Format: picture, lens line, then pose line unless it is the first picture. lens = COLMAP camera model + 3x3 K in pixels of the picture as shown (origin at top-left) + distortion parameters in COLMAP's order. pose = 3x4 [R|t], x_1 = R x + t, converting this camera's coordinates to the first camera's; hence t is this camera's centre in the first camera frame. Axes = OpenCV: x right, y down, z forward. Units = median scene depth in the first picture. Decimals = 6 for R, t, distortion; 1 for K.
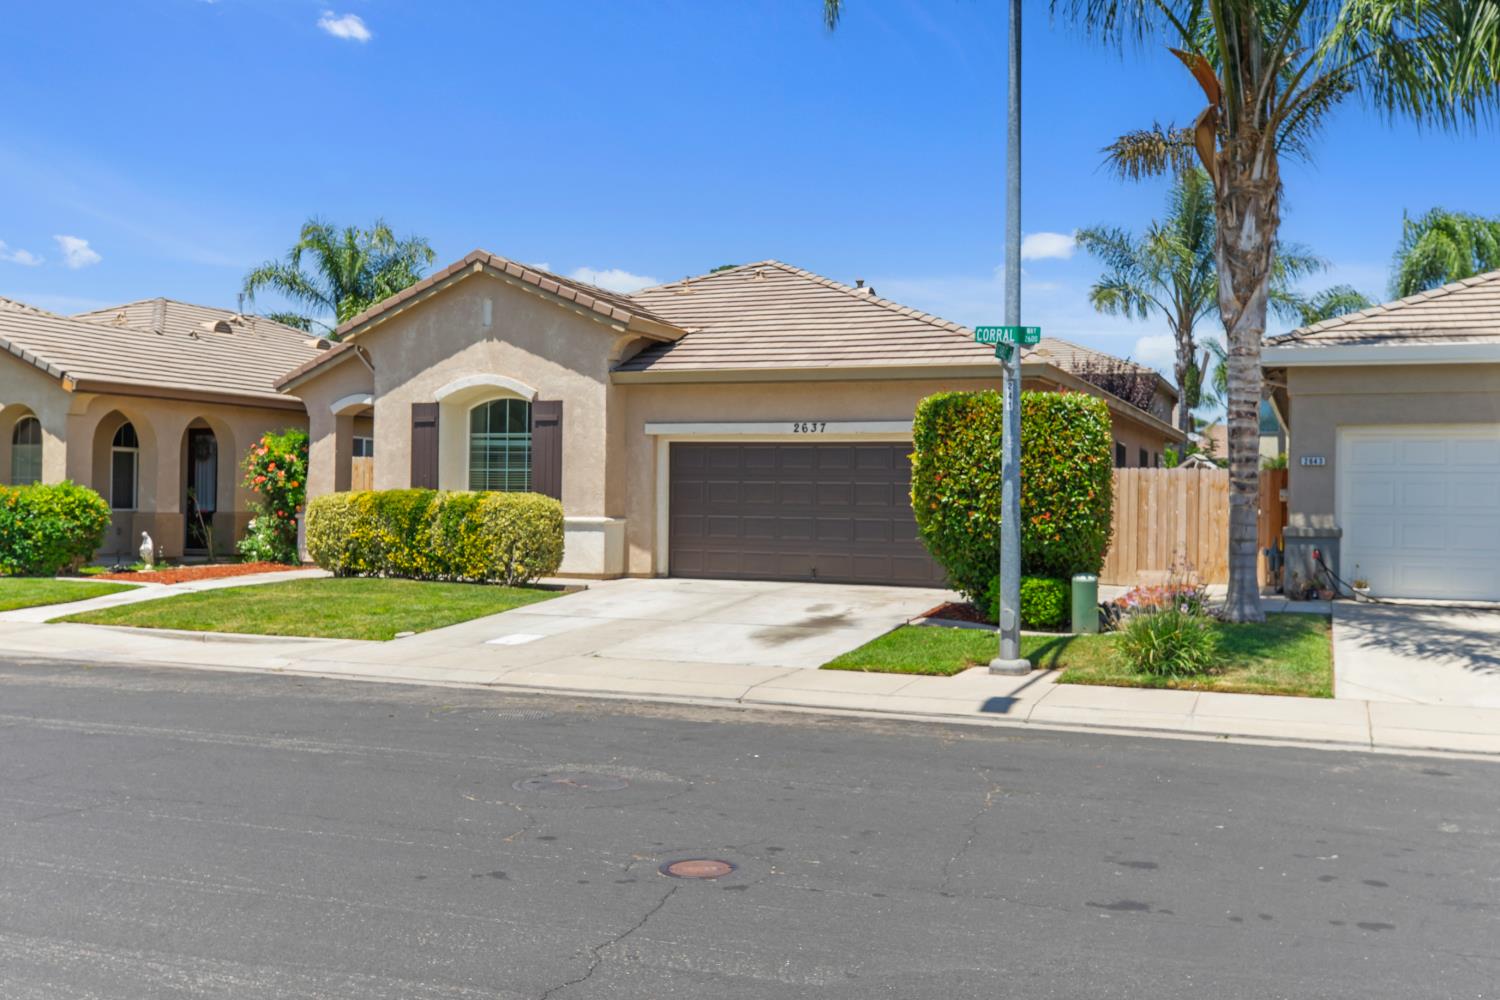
lens RADIAL K [[1380.9, 0, 746.3], [0, 1380.9, 472.4], [0, 0, 1]] dist [0.001686, 0.000146]
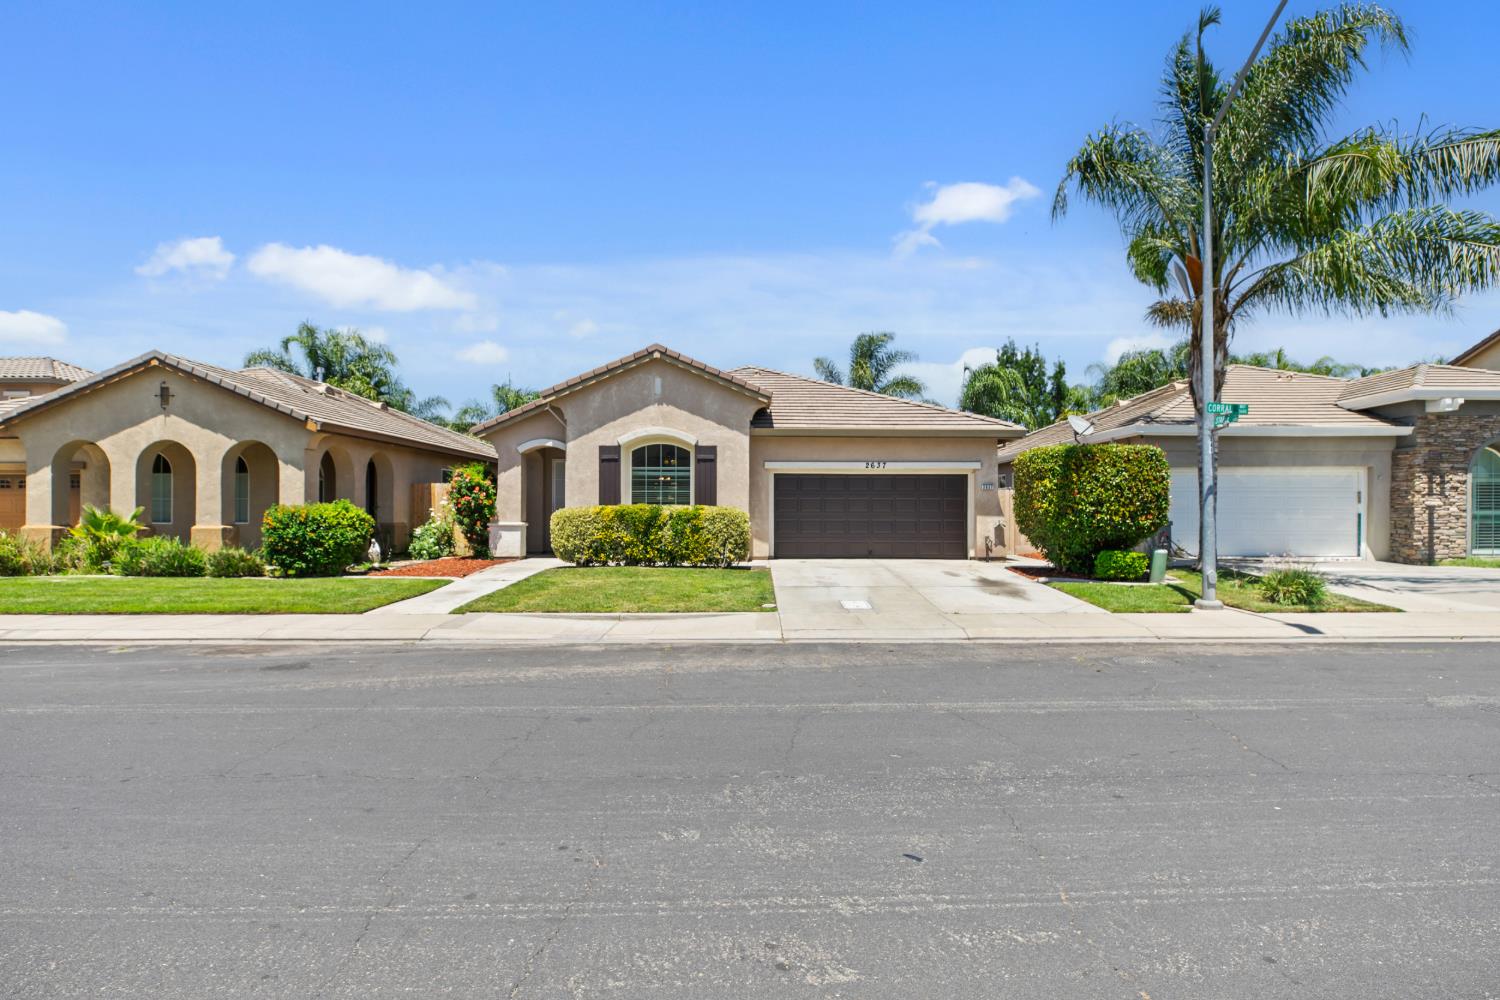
lens RADIAL K [[739.0, 0, 750.0], [0, 739.0, 500.0], [0, 0, 1]] dist [0.001619, 0.000182]
pose [[0.924863, -0.006470, 0.380245, -0.410600], [0.003522, 0.999958, 0.008448, 0.001334], [-0.380284, -0.006474, 0.924847, 0.226145]]
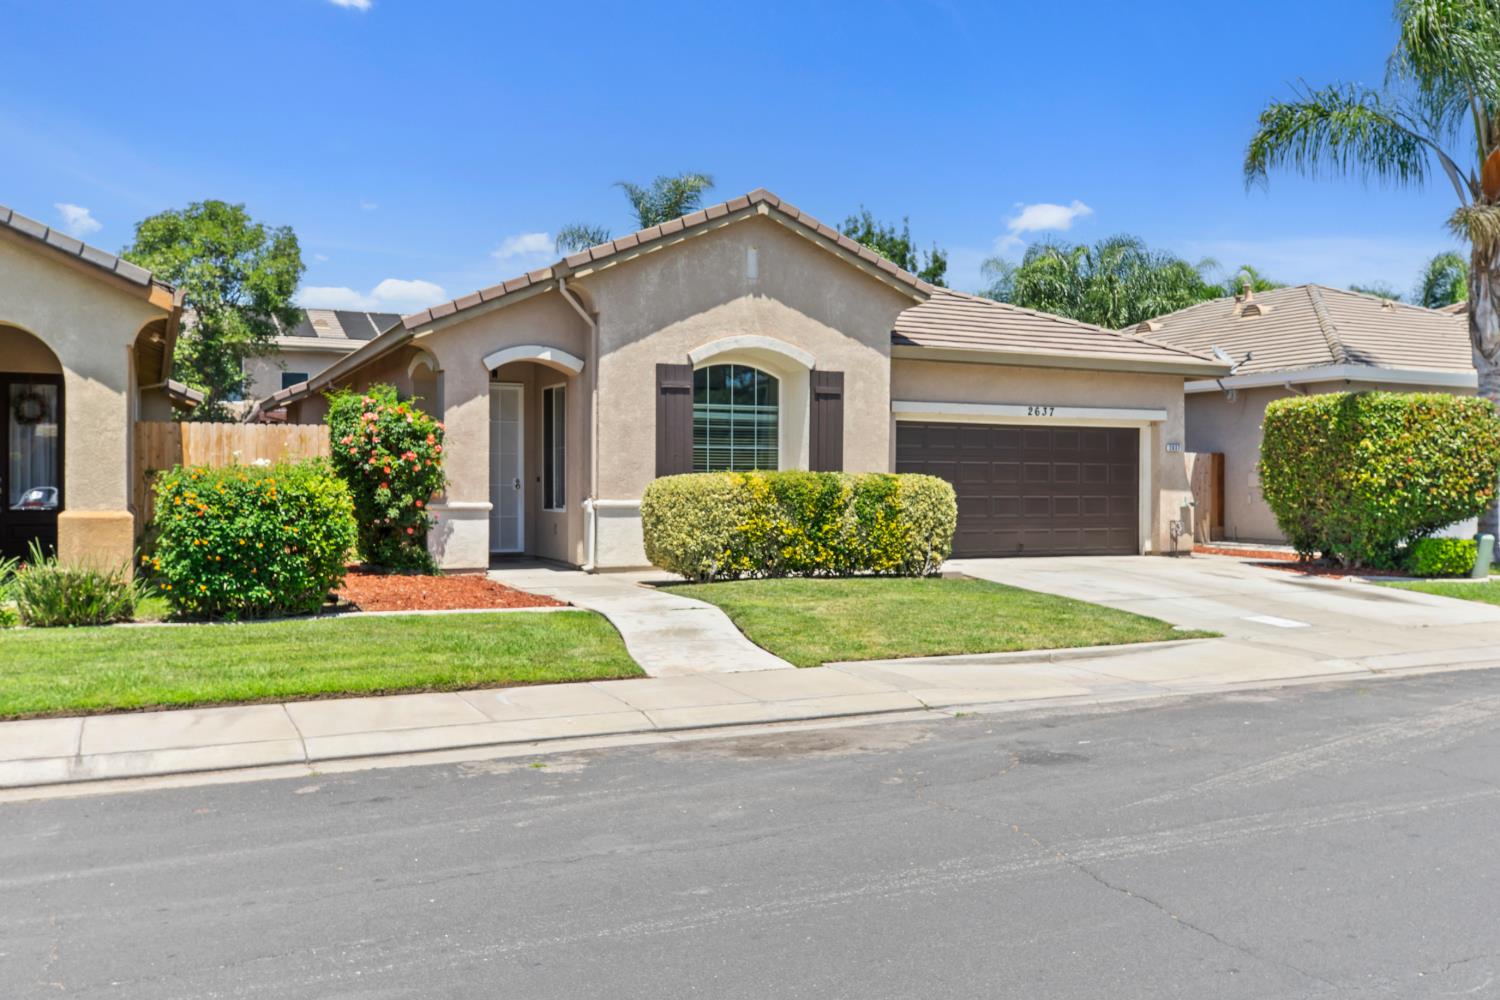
lens RADIAL K [[1303.8, 0, 750.0], [0, 1303.8, 500.0], [0, 0, 1]] dist [0.003751, 0.007650]
pose [[0.673970, -0.020354, 0.738478, -0.807594], [-0.010131, 0.999272, 0.036788, 0.001086], [-0.738689, -0.032275, 0.673273, 0.464676]]
